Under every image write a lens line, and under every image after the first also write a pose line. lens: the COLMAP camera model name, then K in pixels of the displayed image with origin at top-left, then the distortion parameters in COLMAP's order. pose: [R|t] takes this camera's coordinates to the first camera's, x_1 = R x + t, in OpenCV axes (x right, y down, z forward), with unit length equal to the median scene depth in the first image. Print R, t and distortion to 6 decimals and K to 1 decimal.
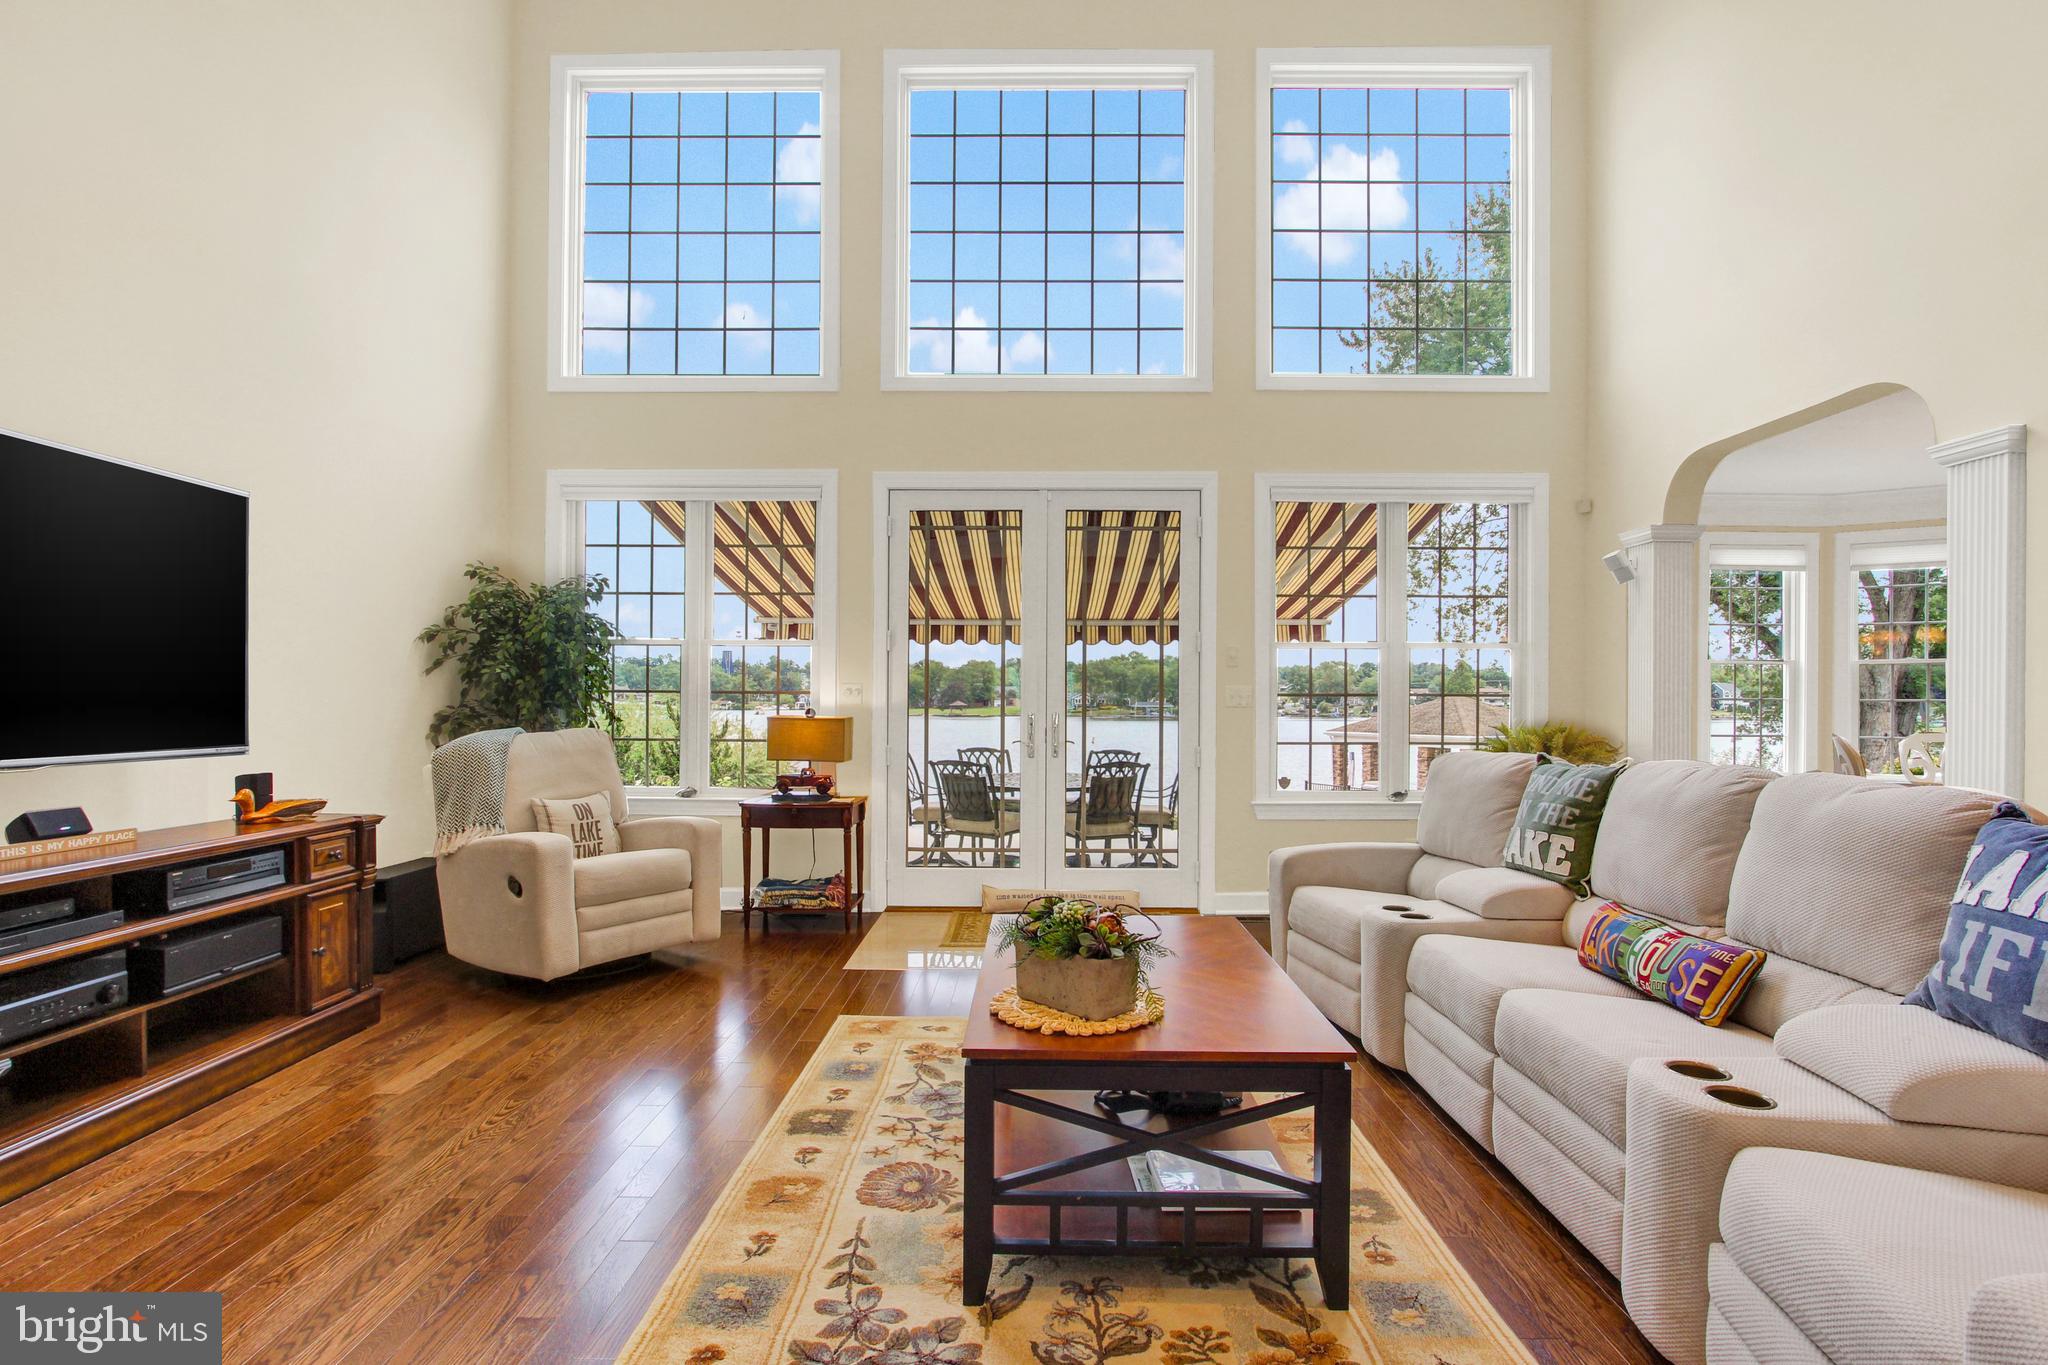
lens RADIAL K [[981.2, 0, 1021.1], [0, 981.2, 692.3], [0, 0, 1]] dist [-0.002760, -0.000585]
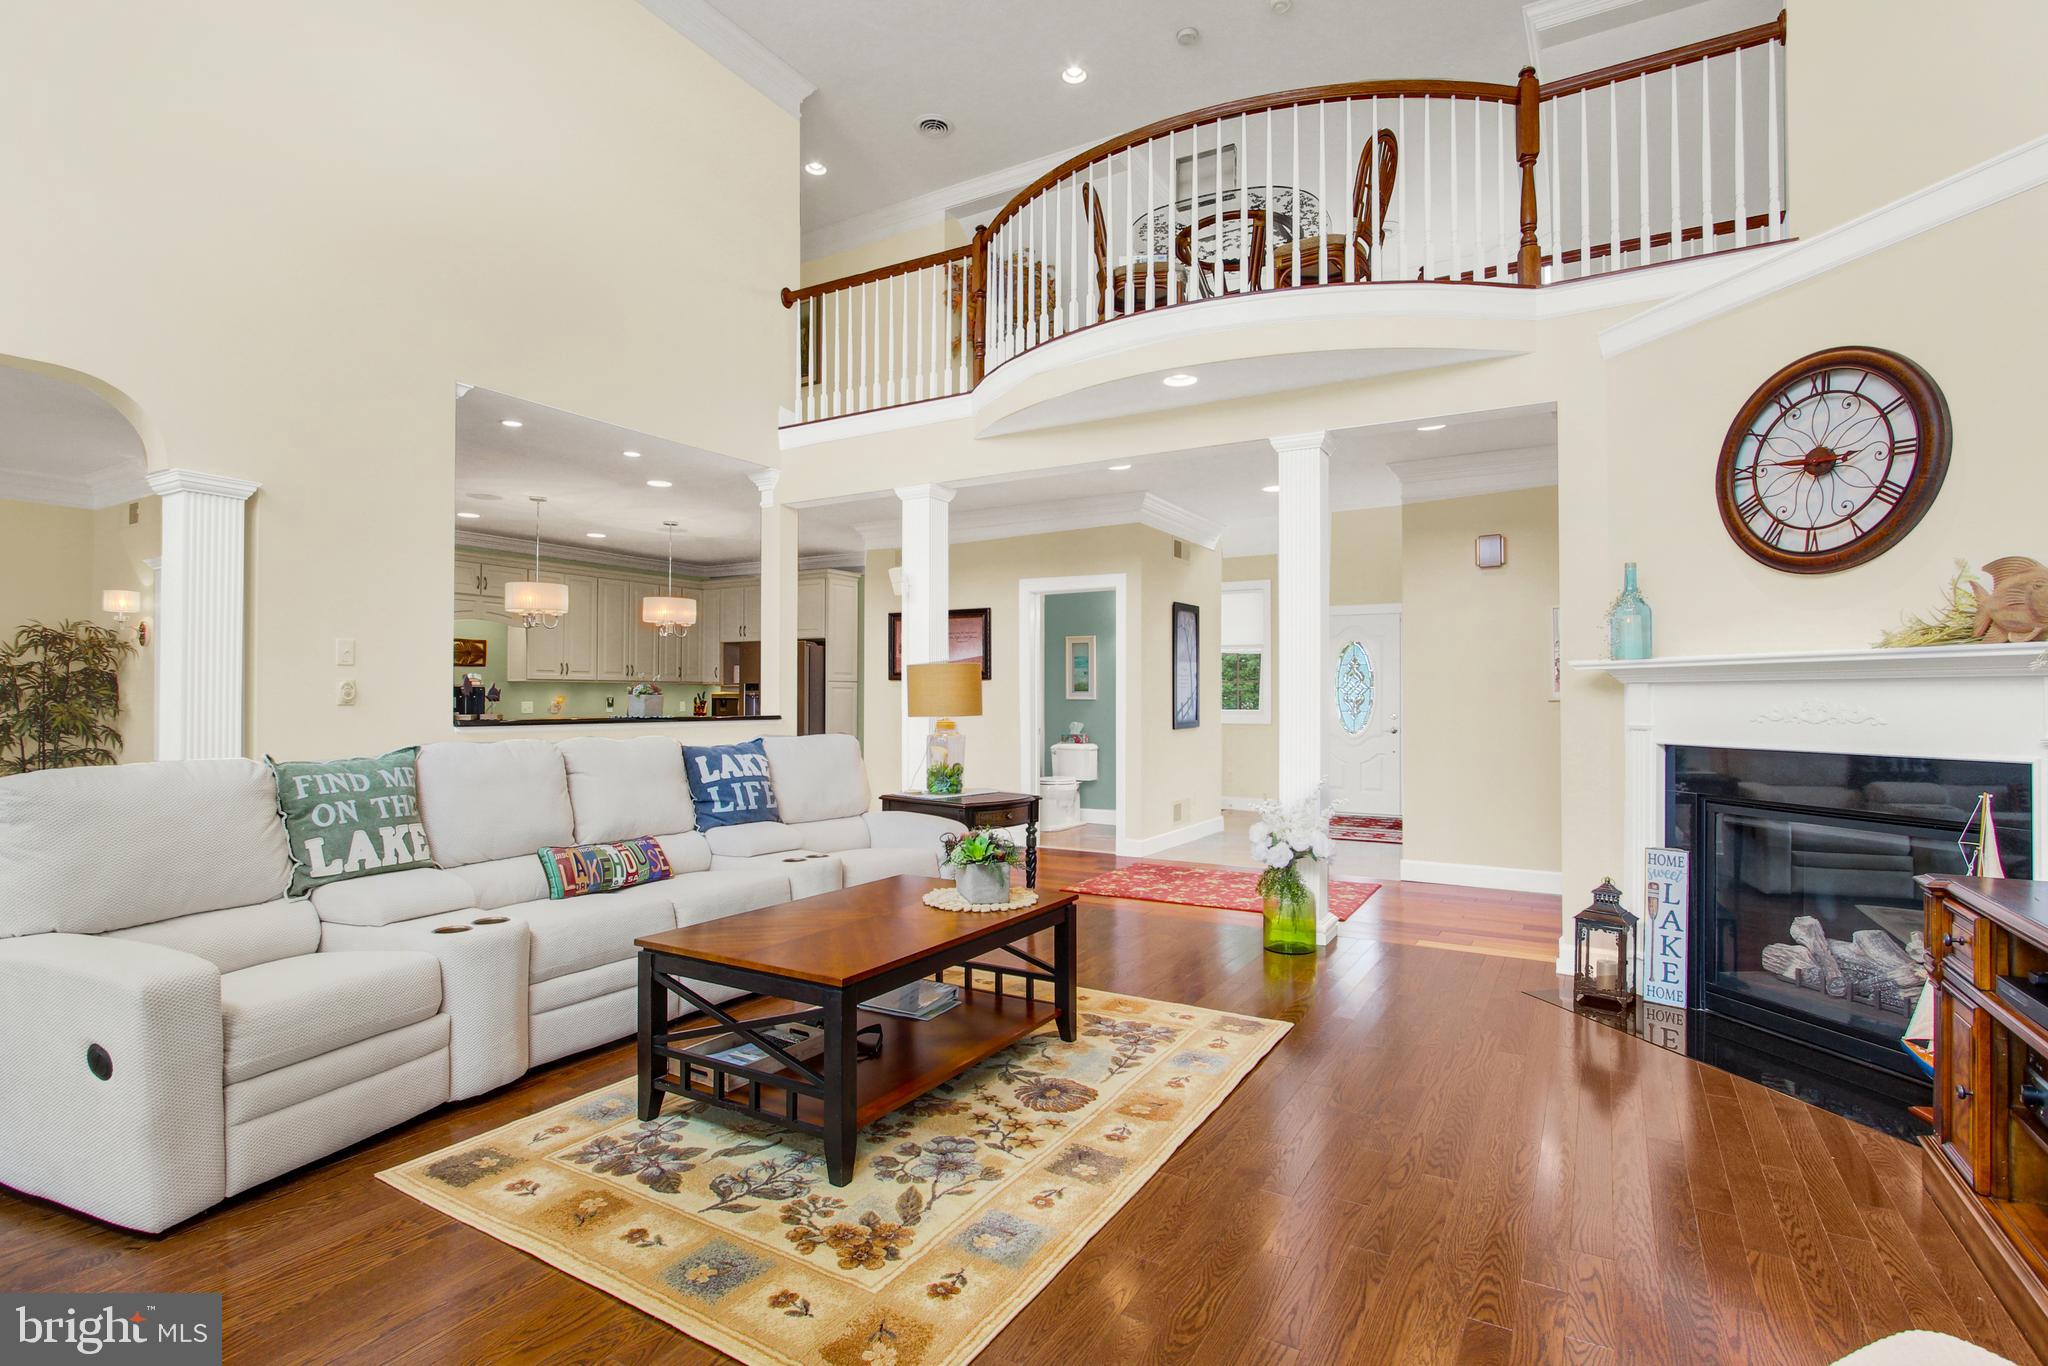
lens RADIAL K [[981.2, 0, 1021.1], [0, 981.2, 692.8], [0, 0, 1]] dist [-0.002760, -0.000585]
pose [[-0.867371, 0.000186, 0.497662, -0.626422], [-0.008030, 0.999865, -0.014369, 0.019766], [-0.497597, -0.016459, -0.867252, 1.903337]]
